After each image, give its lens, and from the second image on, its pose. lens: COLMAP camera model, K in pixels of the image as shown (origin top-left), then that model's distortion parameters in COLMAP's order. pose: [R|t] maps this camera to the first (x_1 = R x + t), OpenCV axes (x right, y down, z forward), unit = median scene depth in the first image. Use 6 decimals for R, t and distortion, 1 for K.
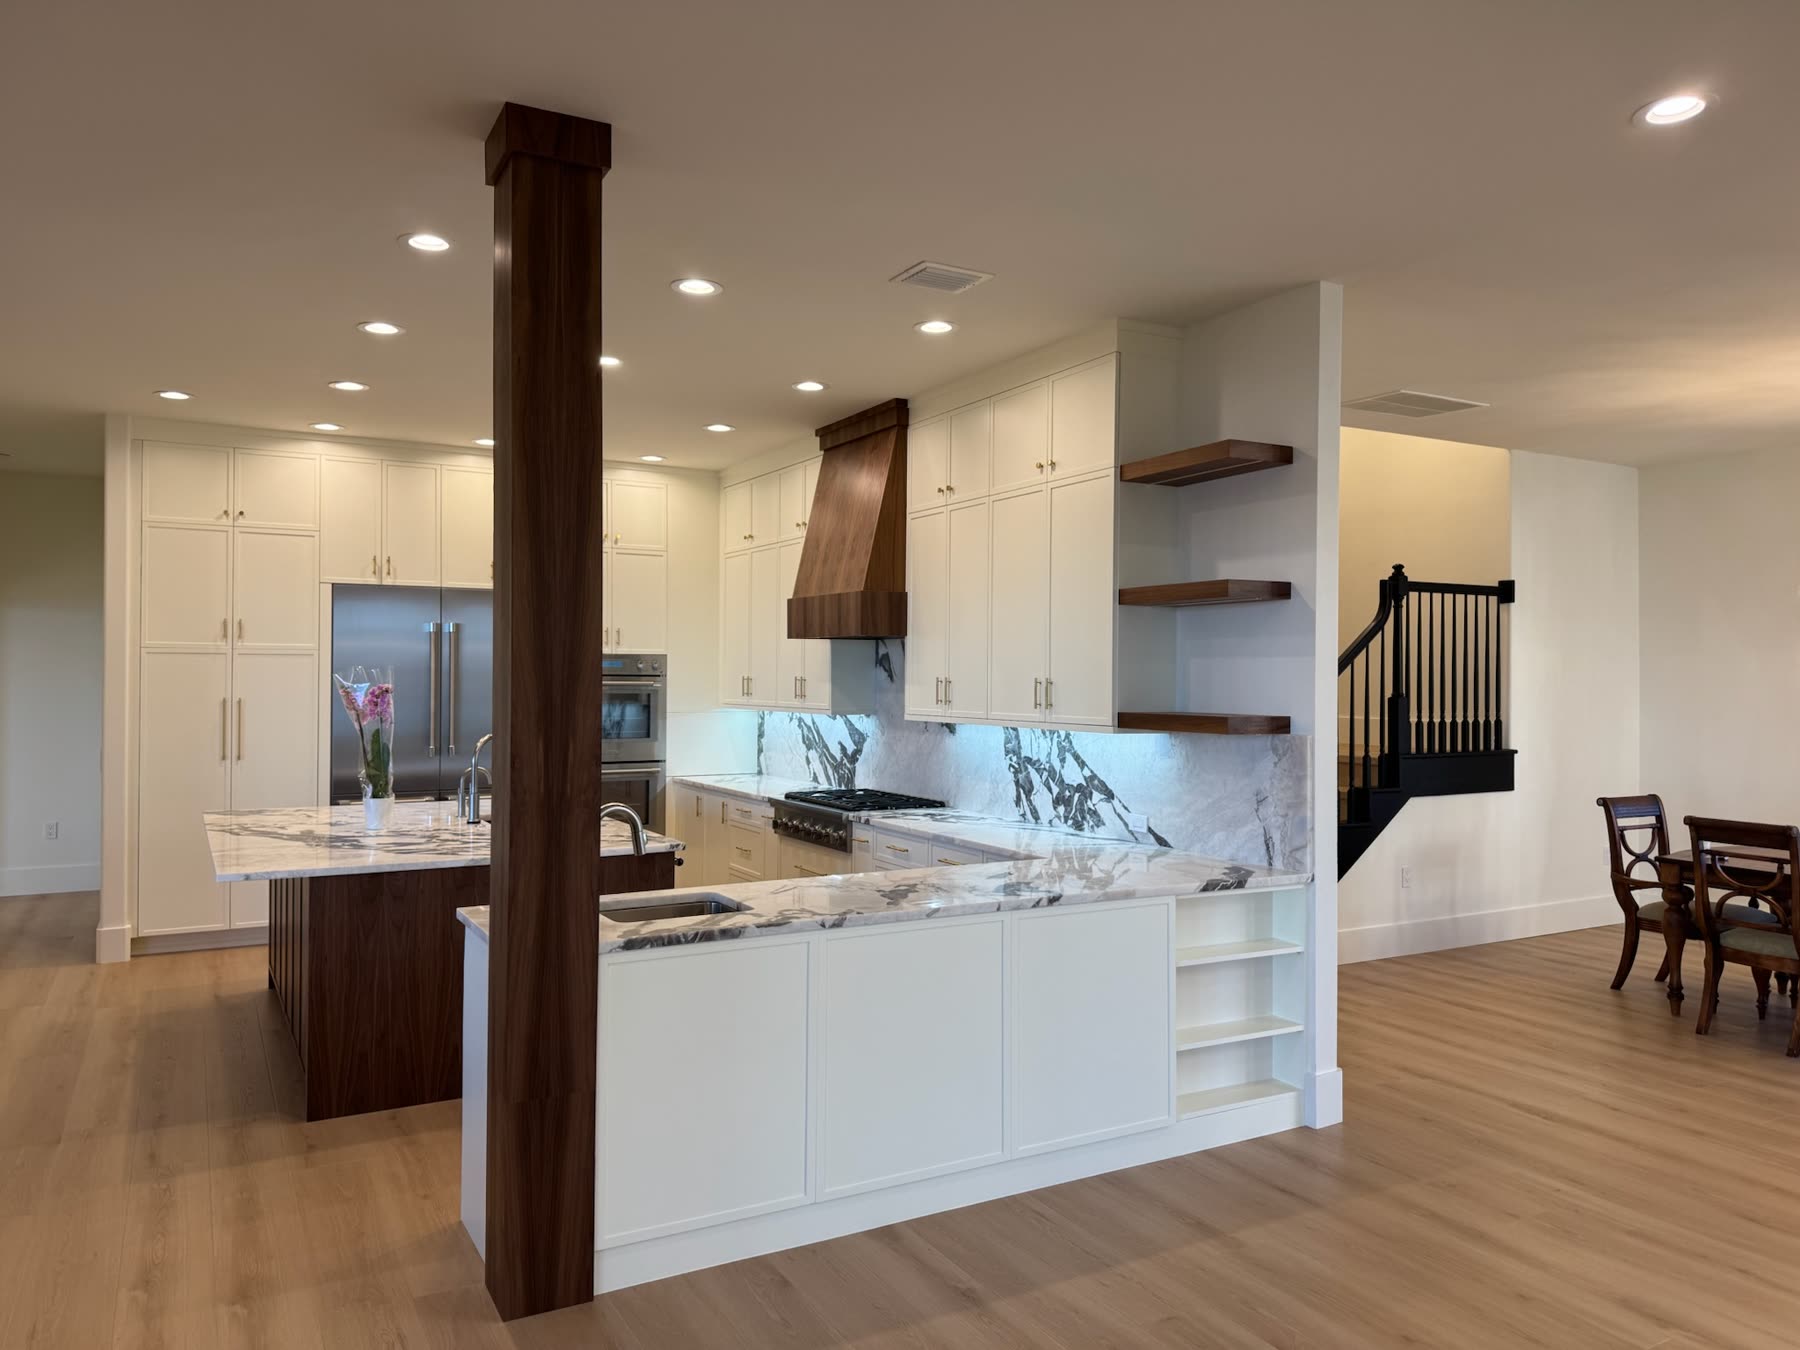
lens RADIAL K [[1267.0, 0, 904.1], [0, 1267.0, 674.4], [0, 0, 1]] dist [0.073023, -0.035593]
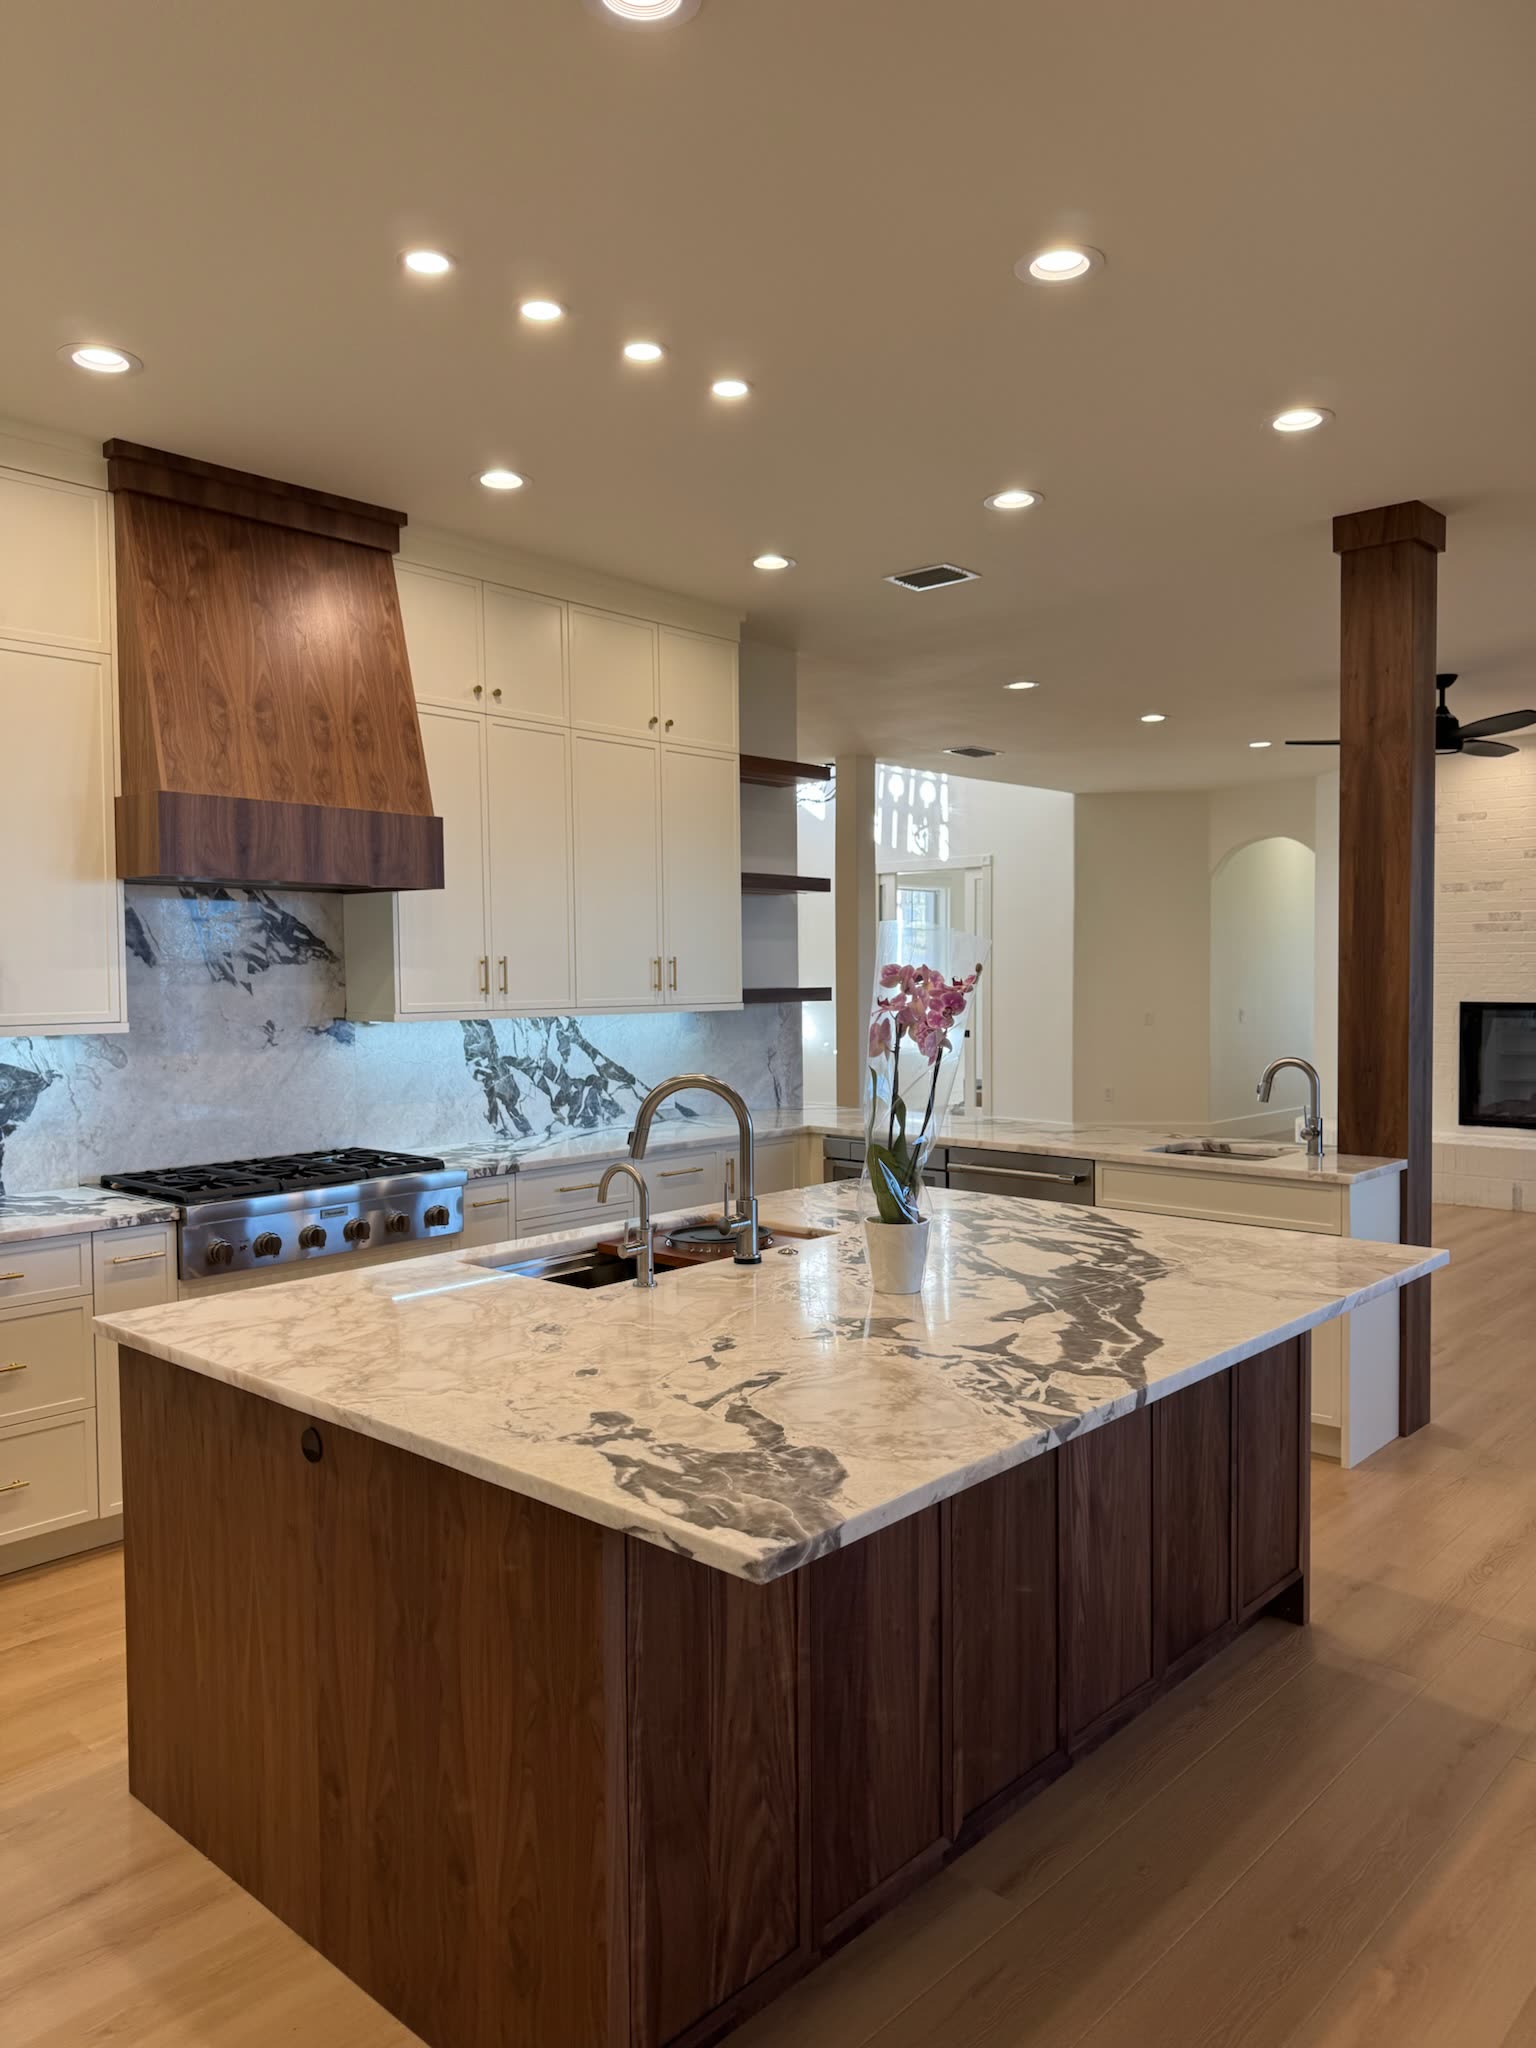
lens RADIAL K [[1441.6, 0, 773.1], [0, 1441.6, 1025.3], [0, 0, 1]] dist [0.073023, -0.035593]
pose [[-0.322153, -0.041255, 0.945788, -0.838729], [0.004051, 0.998981, 0.044956, 0.005600], [-0.946679, 0.018314, -0.321657, 1.172125]]
